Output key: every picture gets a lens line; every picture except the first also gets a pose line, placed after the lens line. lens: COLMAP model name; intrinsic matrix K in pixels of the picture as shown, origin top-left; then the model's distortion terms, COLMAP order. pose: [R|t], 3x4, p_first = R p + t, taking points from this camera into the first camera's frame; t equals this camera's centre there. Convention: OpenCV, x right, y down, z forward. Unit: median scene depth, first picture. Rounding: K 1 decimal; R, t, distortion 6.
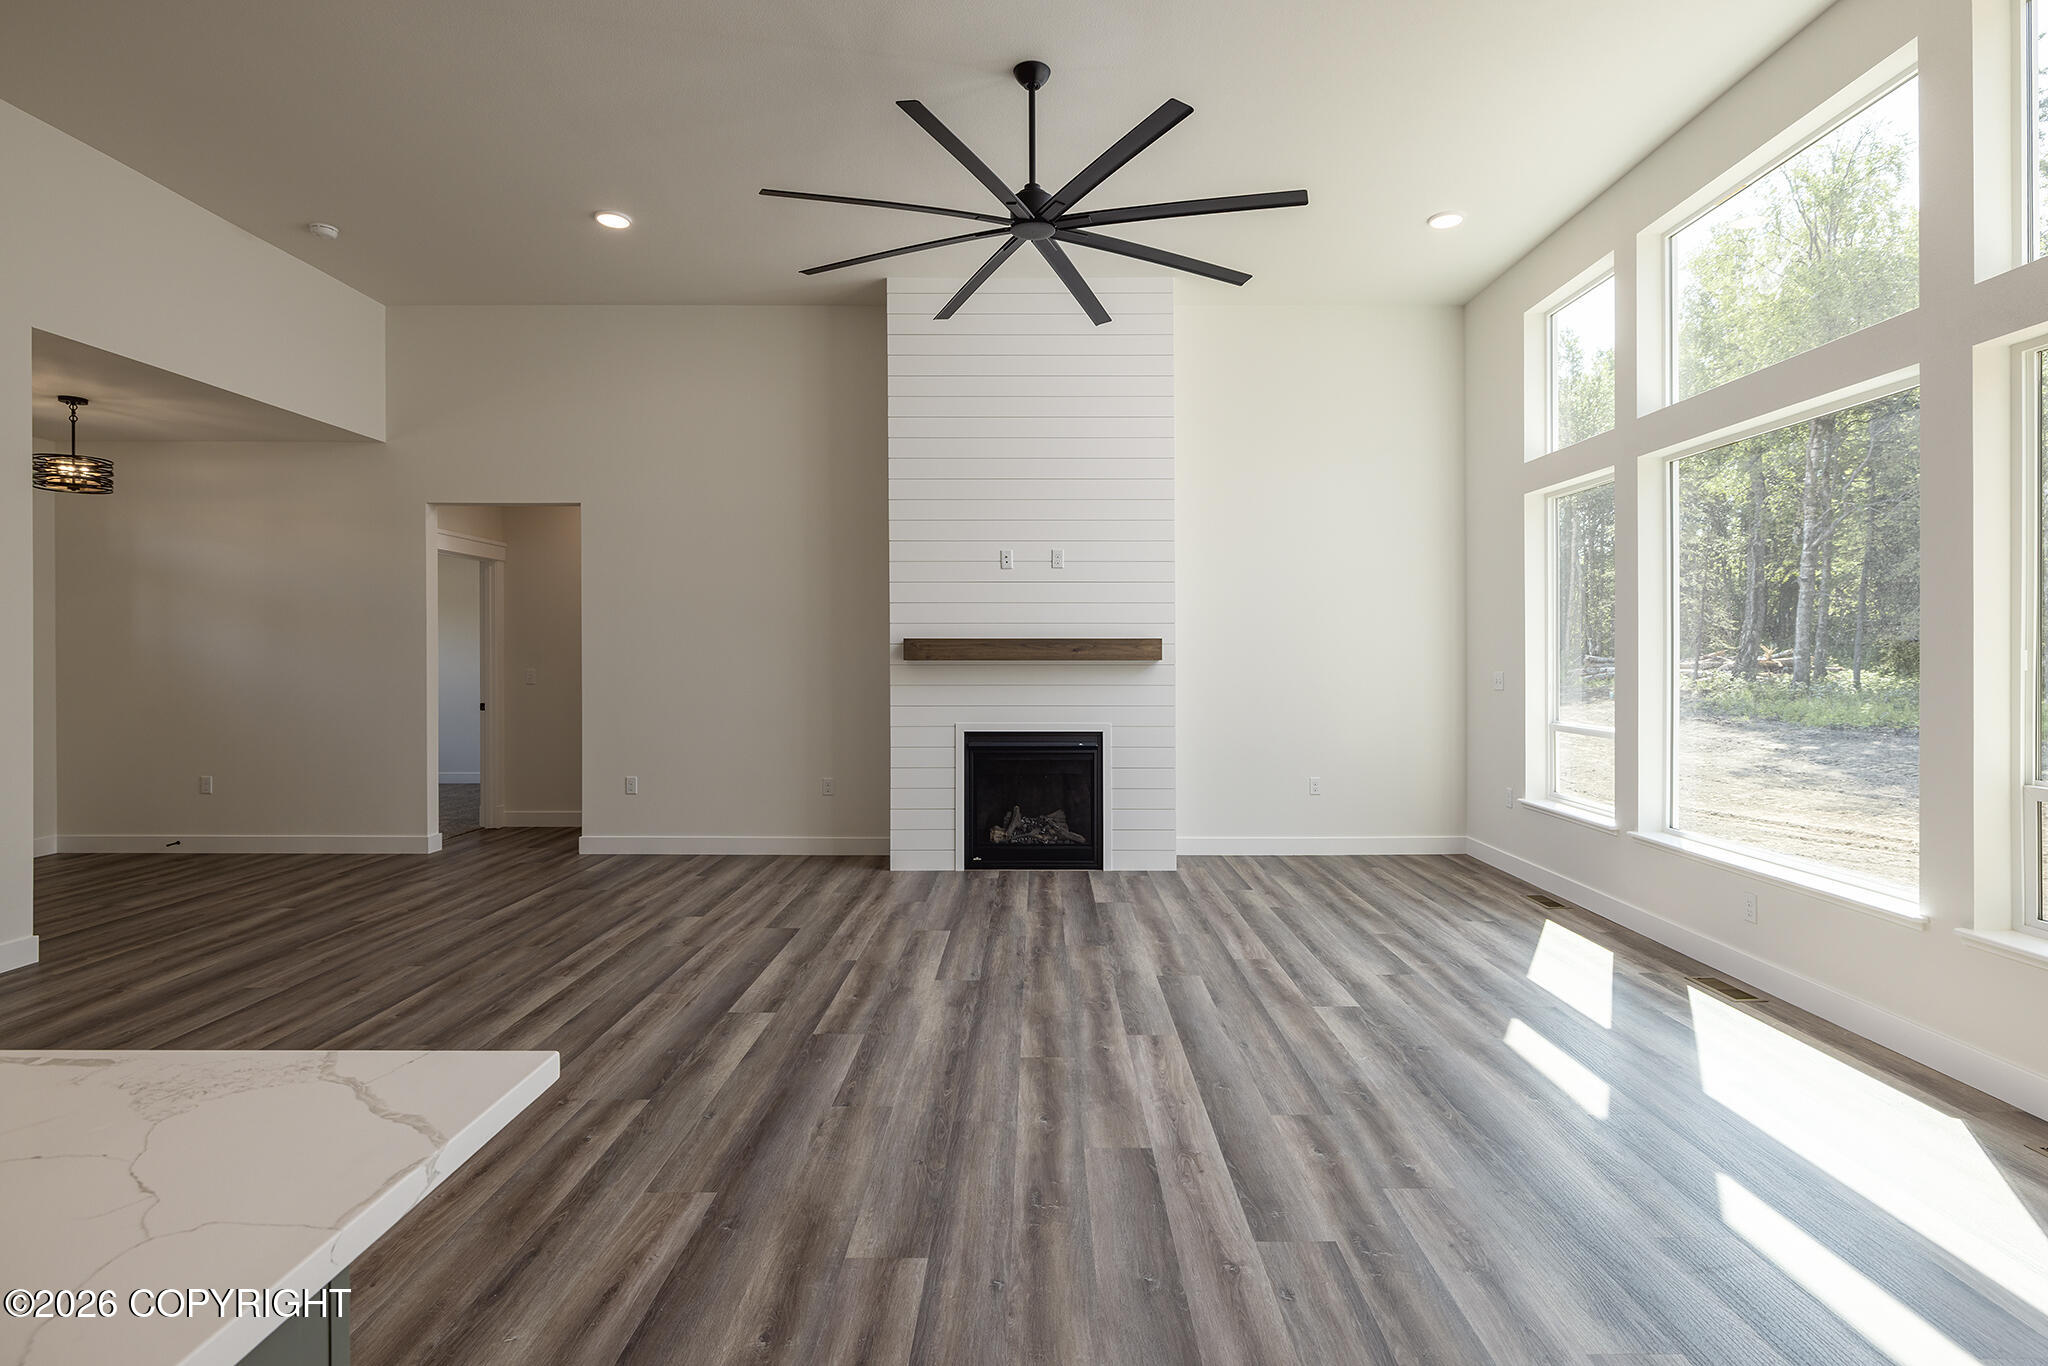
lens RADIAL K [[972.4, 0, 1036.3], [0, 972.4, 661.9], [0, 0, 1]] dist [-0.004479, -0.000155]
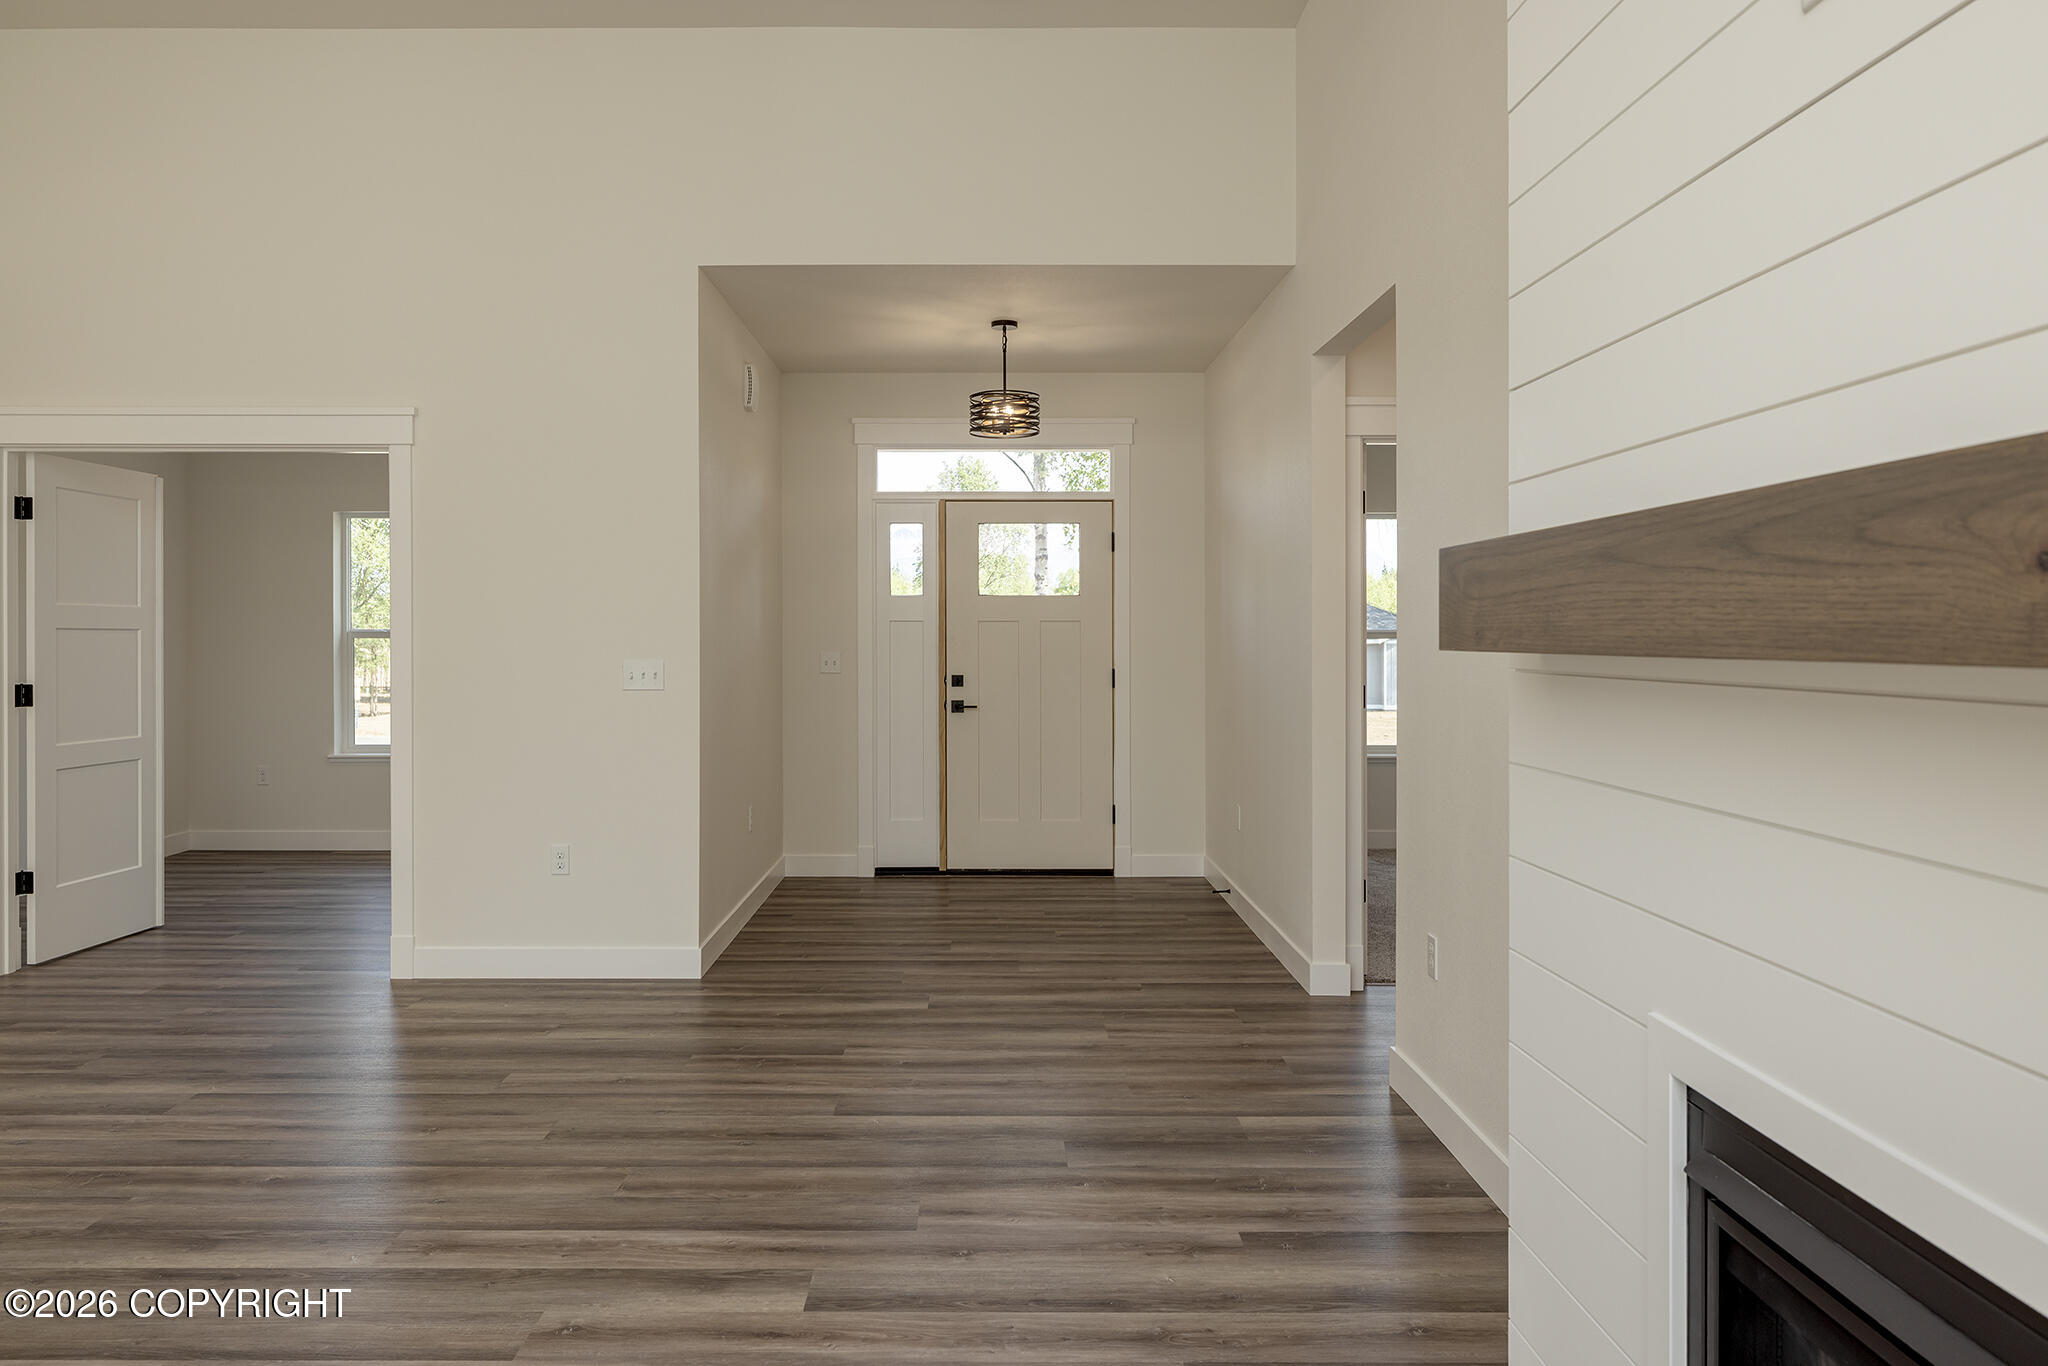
lens RADIAL K [[1390.1, 0, 979.7], [0, 1390.1, 680.0], [0, 0, 1]] dist [0.001966, 0.000803]
pose [[0.006312, 0.031351, -0.999489, 0.253536], [-0.005054, 0.999497, 0.031319, -0.007601], [0.999967, 0.004853, 0.006467, 1.325949]]
